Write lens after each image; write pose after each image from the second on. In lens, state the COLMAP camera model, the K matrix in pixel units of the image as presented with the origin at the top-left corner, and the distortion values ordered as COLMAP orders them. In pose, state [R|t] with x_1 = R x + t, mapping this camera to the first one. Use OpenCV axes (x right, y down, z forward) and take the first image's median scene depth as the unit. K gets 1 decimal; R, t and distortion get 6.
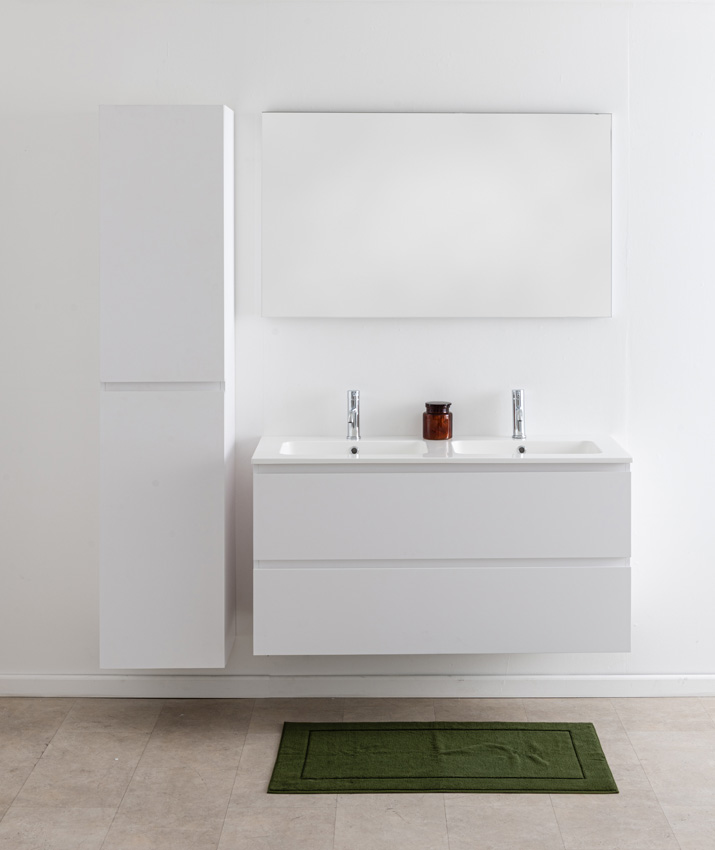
lens RADIAL K [[1498.0, 0, 369.1], [0, 1498.0, 366.5], [0, 0, 1]] dist [0.002535, -0.149027]
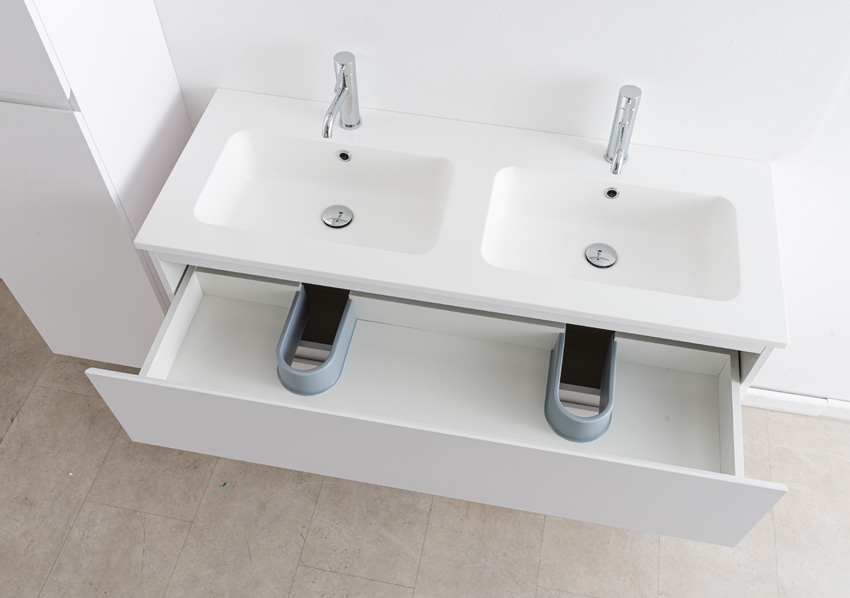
lens RADIAL K [[784.9, 0, 425.0], [0, 784.9, 299.0], [0, 0, 1]] dist [-0.004907, -0.007036]
pose [[0.982086, 0.158468, -0.101953, 0.067692], [-0.033603, 0.679673, 0.732746, -0.152498], [0.185411, -0.716193, 0.672822, 0.755764]]
